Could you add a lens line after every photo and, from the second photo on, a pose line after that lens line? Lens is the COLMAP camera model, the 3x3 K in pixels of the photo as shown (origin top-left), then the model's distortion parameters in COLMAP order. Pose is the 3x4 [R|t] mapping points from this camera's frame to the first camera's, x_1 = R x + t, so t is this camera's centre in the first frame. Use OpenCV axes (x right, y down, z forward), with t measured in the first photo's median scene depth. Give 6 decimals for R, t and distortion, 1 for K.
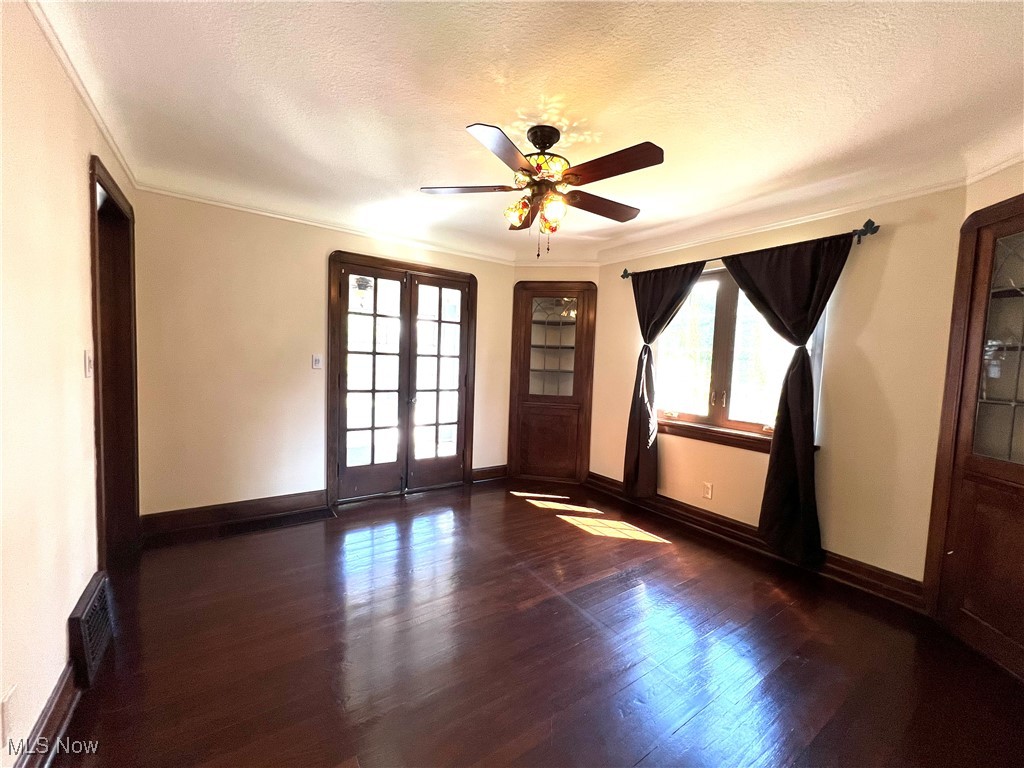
lens RADIAL K [[411.0, 0, 513.4], [0, 411.0, 384.6], [0, 0, 1]] dist [0.000098, 0.000084]
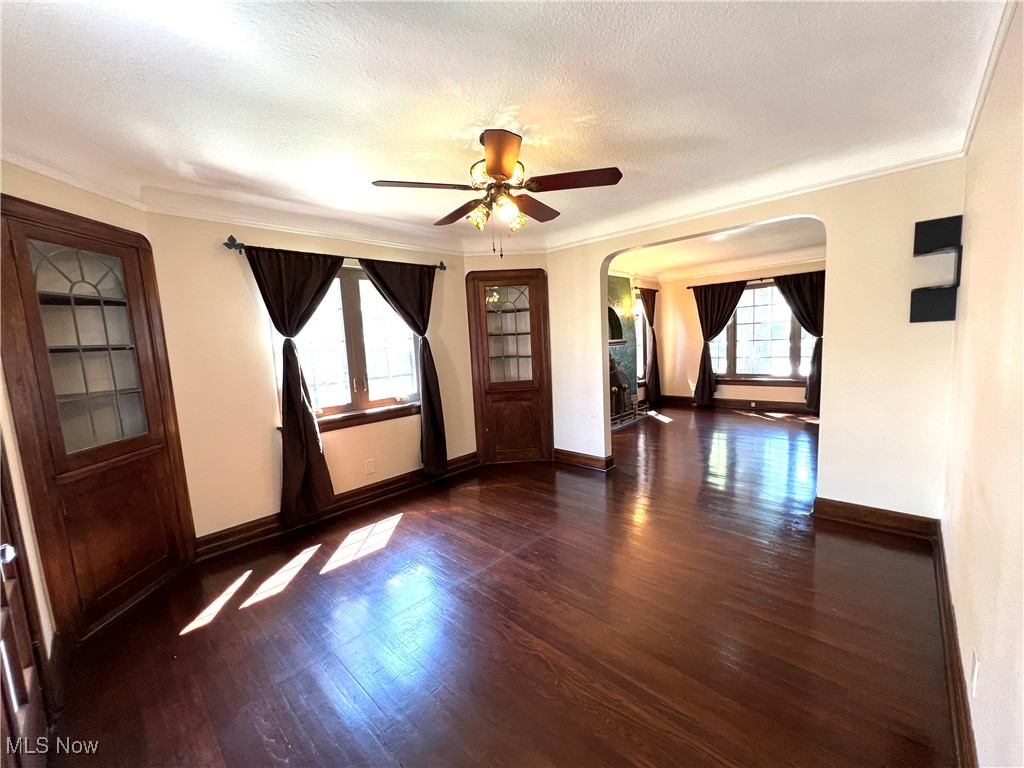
lens RADIAL K [[411.0, 0, 511.1], [0, 411.0, 385.0], [0, 0, 1]] dist [0.000098, 0.000084]
pose [[-0.197618, -0.133695, 0.971119, -0.614087], [0.106278, 0.981895, 0.156806, -0.089354], [-0.974501, 0.134196, -0.179831, 0.734794]]
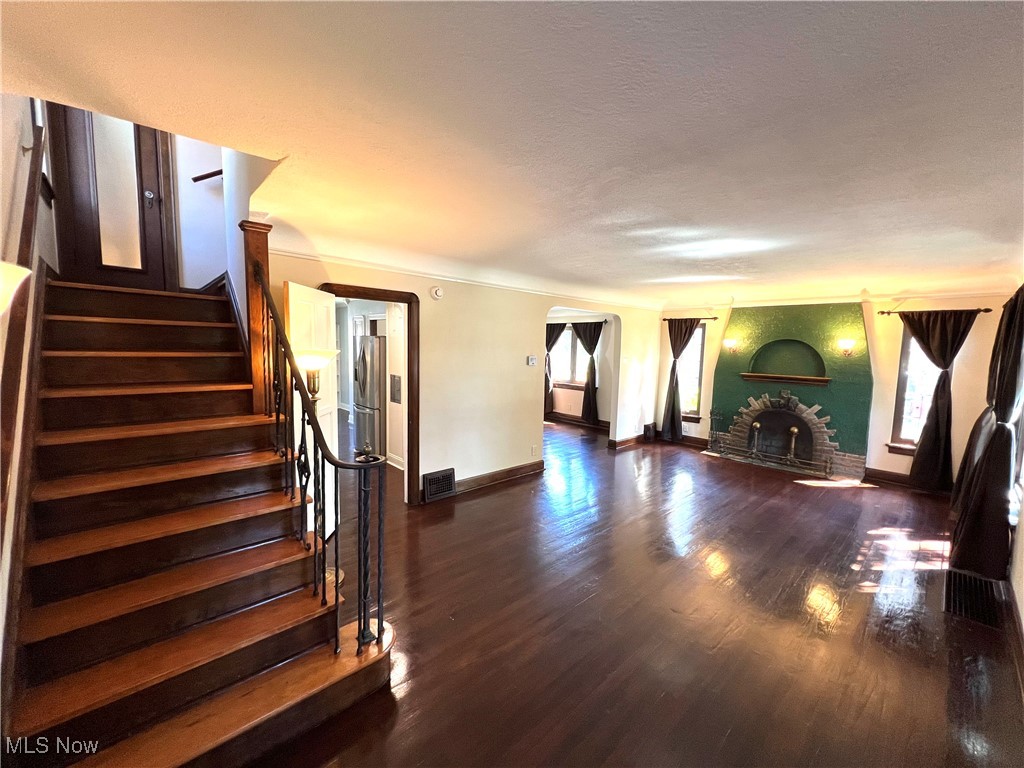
lens RADIAL K [[411.0, 0, 513.2], [0, 411.0, 387.6], [0, 0, 1]] dist [0.000098, 0.000084]
pose [[0.990531, -0.030791, 0.133793, -0.239460], [0.024091, 0.998387, 0.051416, -0.020266], [-0.135160, -0.047706, 0.989675, -1.524514]]
